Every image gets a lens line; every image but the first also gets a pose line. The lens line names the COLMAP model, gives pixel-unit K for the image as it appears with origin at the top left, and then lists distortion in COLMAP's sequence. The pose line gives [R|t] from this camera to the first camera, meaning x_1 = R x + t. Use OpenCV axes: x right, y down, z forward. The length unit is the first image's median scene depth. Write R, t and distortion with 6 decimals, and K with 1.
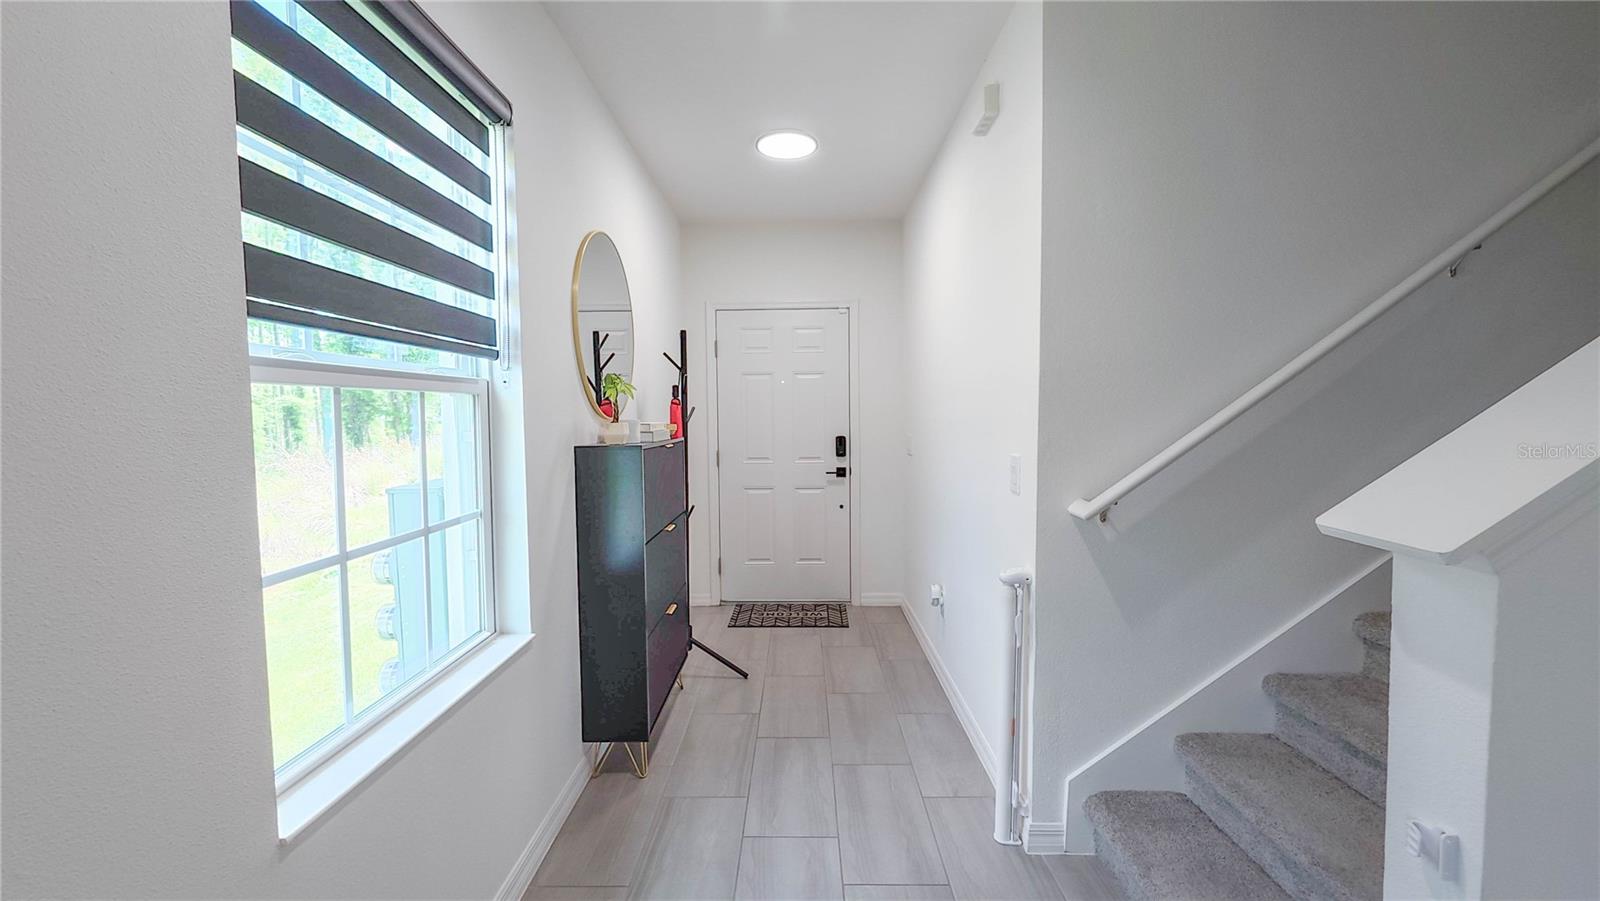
lens RADIAL K [[623.5, 0, 800.5], [0, 623.5, 448.8], [0, 0, 1]] dist [-0.000817, 0.000134]
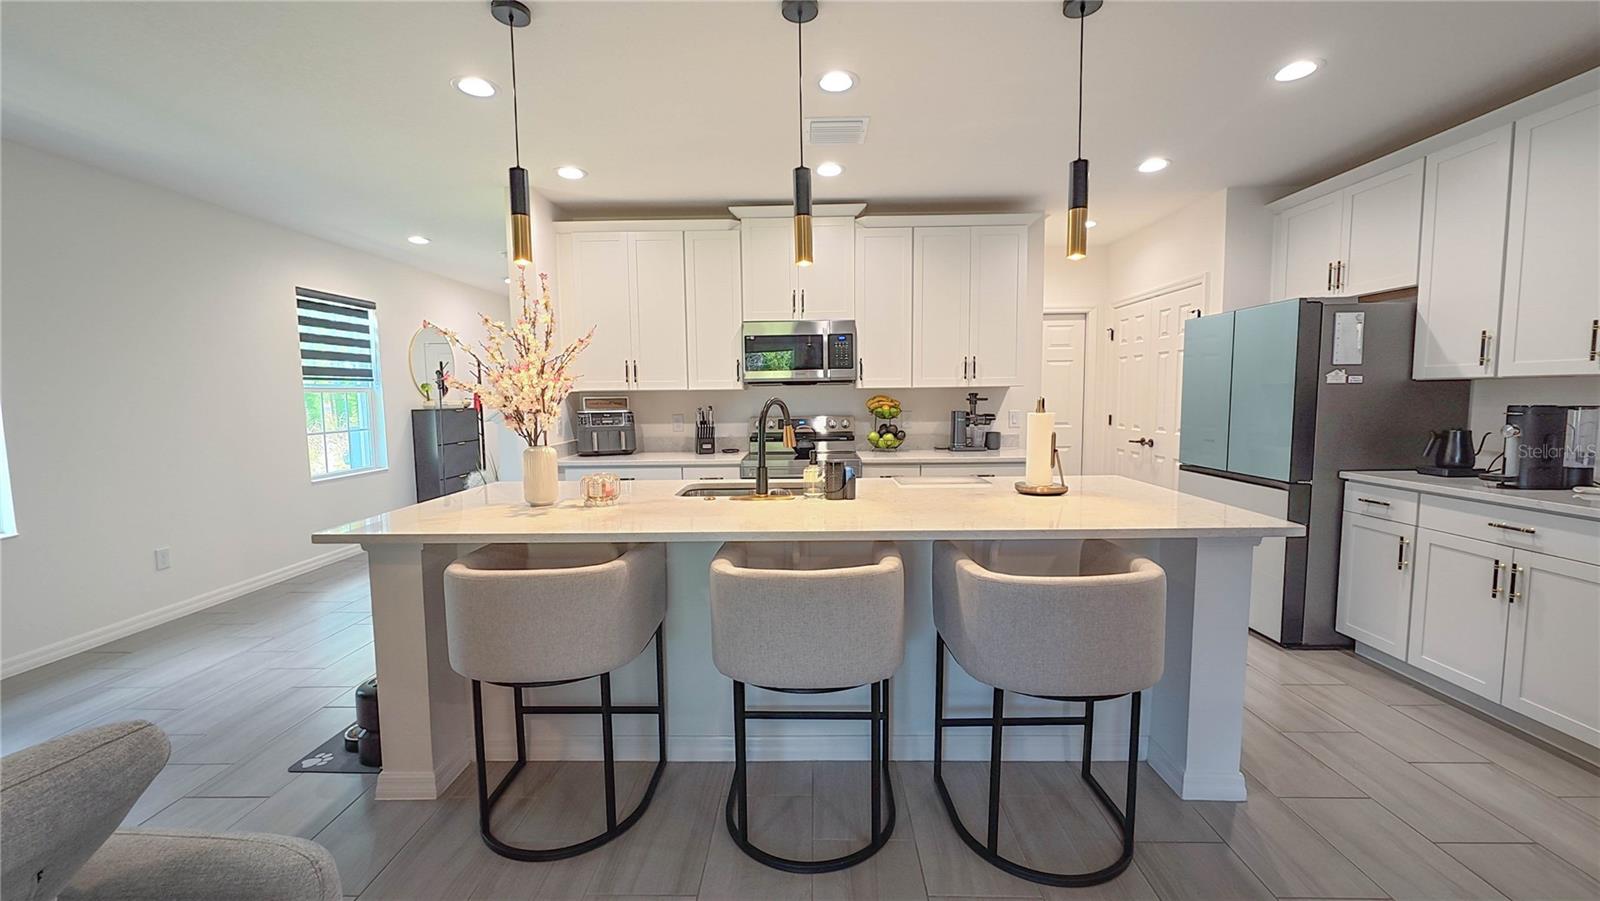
lens RADIAL K [[623.5, 0, 800.5], [0, 623.5, 448.8], [0, 0, 1]] dist [-0.000817, 0.000134]
pose [[0.999995, -0.002836, 0.001458, 1.744986], [0.002795, 0.999622, 0.027361, 0.123978], [-0.001535, -0.027357, 0.999625, -2.267114]]
